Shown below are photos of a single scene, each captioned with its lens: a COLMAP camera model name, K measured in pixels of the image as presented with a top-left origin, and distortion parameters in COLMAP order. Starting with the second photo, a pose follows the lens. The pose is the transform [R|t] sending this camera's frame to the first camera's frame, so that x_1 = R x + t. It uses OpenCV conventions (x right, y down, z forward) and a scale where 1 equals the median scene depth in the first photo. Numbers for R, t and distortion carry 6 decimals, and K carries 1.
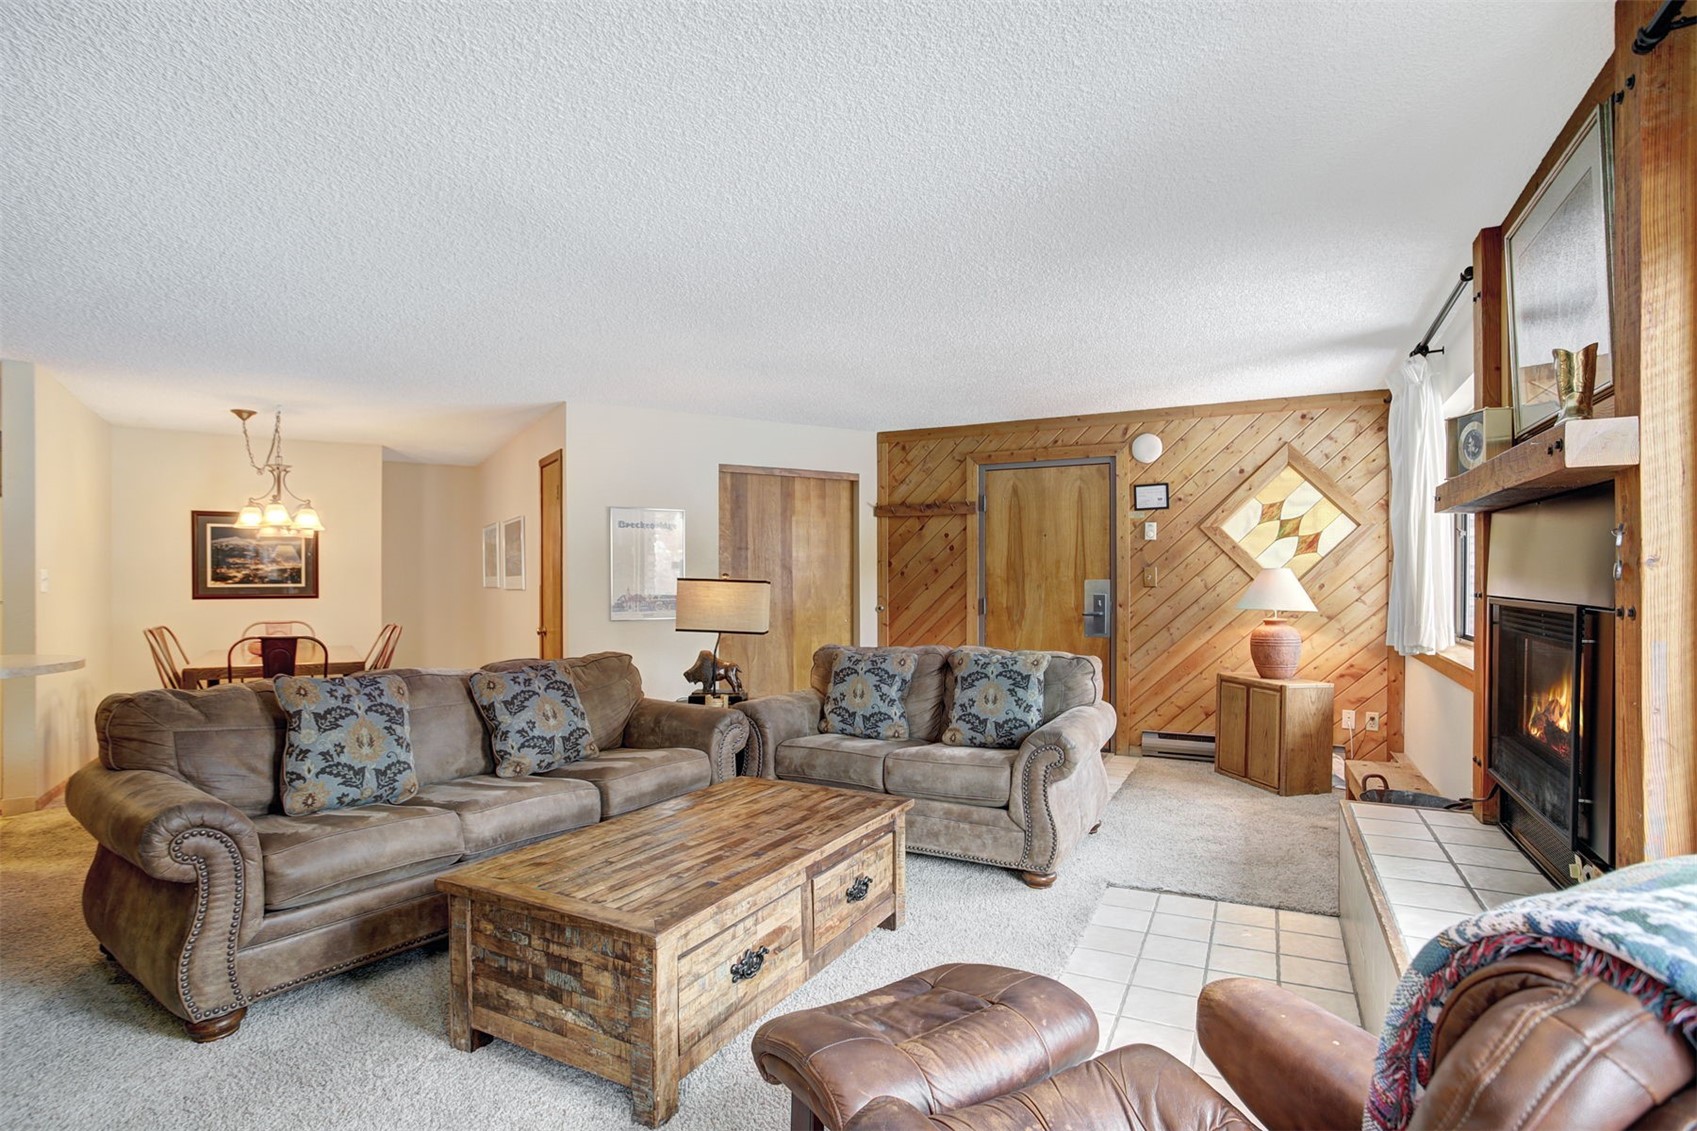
lens RADIAL K [[847.0, 0, 845.1], [0, 847.0, 588.8], [0, 0, 1]] dist [-0.013988, 0.008135]
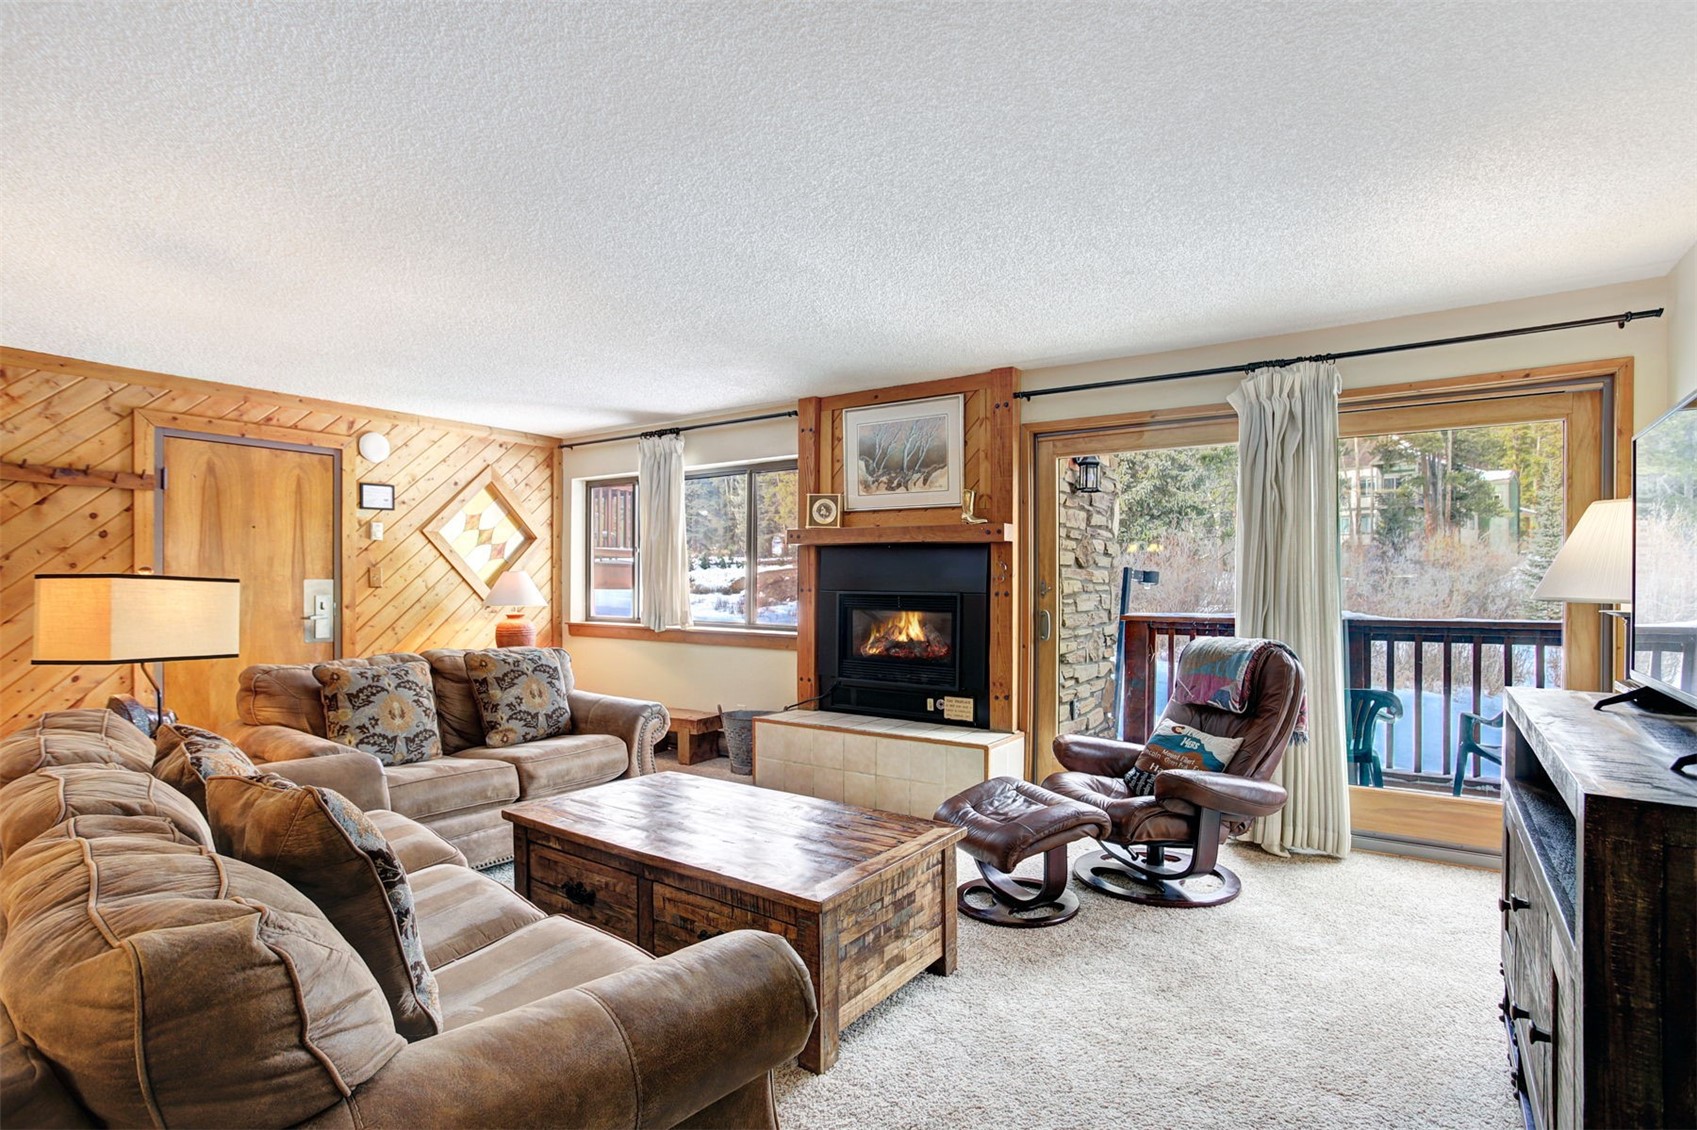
lens RADIAL K [[847.0, 0, 820.0], [0, 847.0, 585.2], [0, 0, 1]] dist [-0.013988, 0.008135]
pose [[0.164670, -0.000785, 0.986348, -0.526508], [0.007714, 0.999970, -0.000492, 0.000085], [-0.986318, 0.007689, 0.164671, 0.317649]]
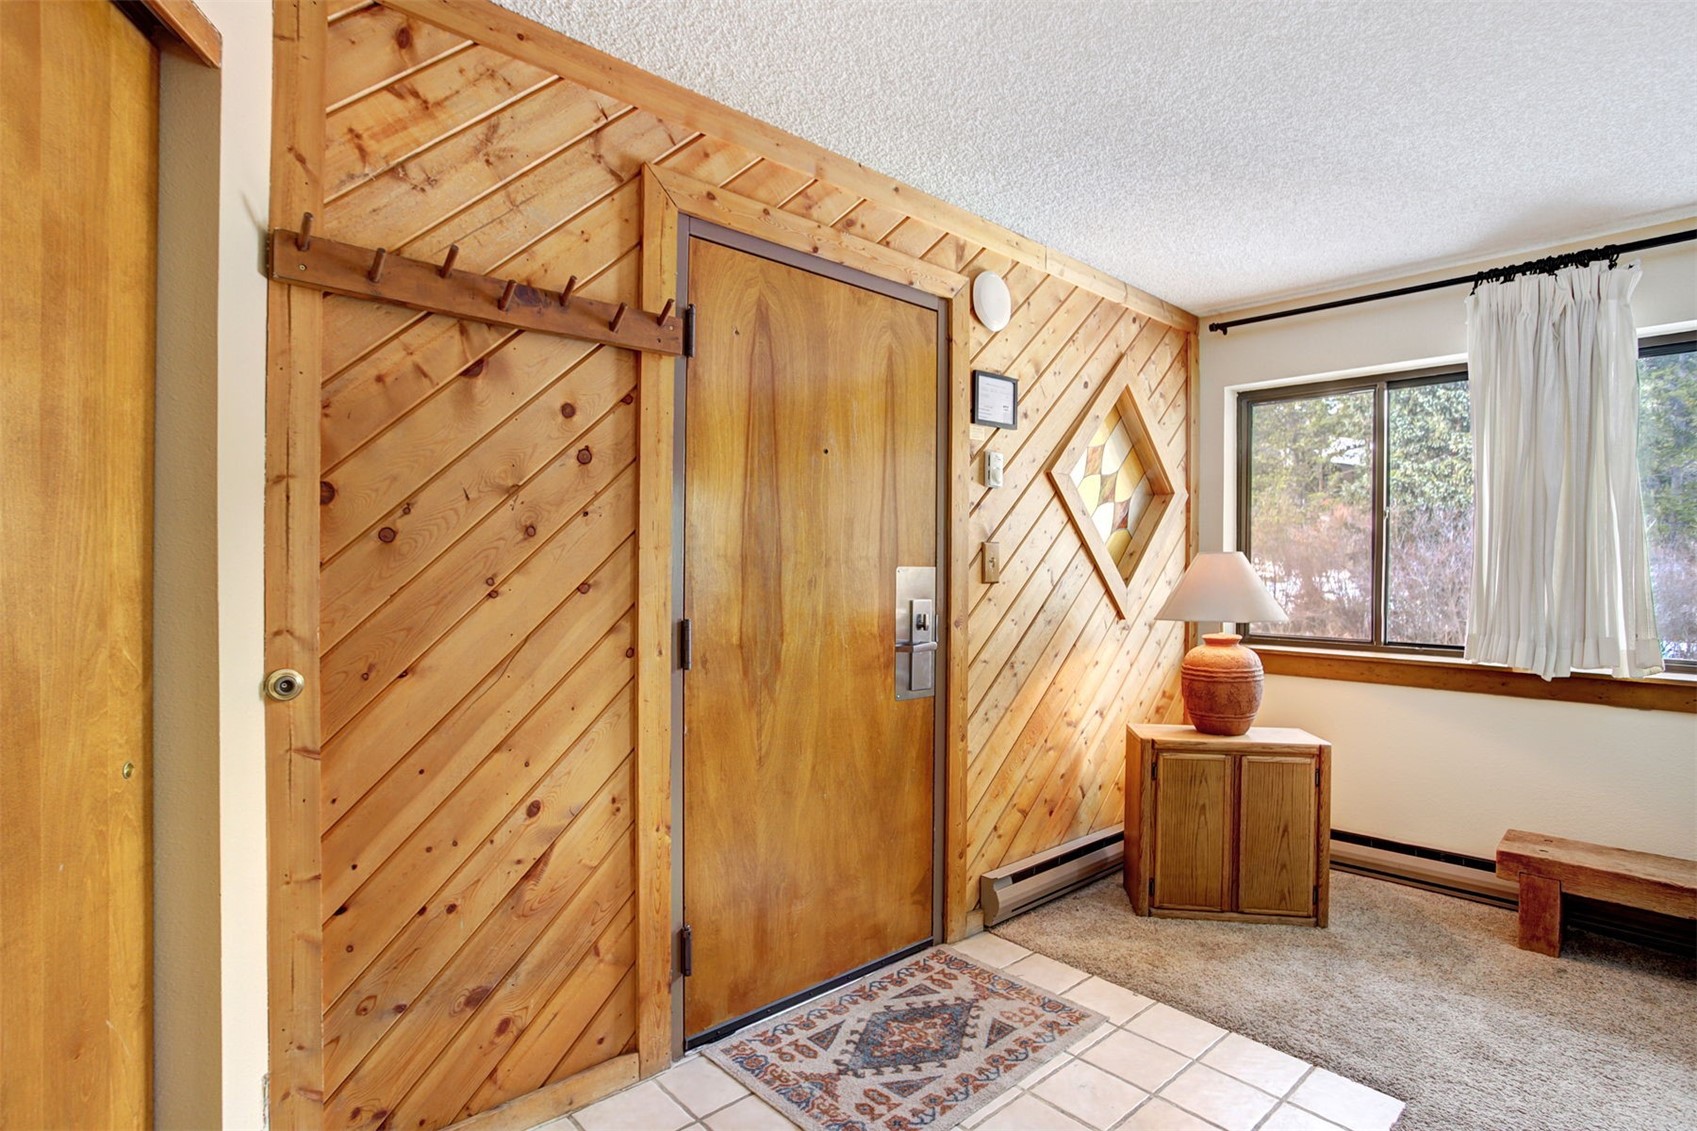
lens RADIAL K [[882.7, 0, 852.2], [0, 882.7, 571.0], [0, 0, 1]] dist [-0.041700, 0.000831]
pose [[0.327752, 0.005509, 0.944748, -0.148680], [0.003359, 0.999970, -0.006997, -0.005666], [-0.944758, 0.005467, 0.327723, 0.897736]]
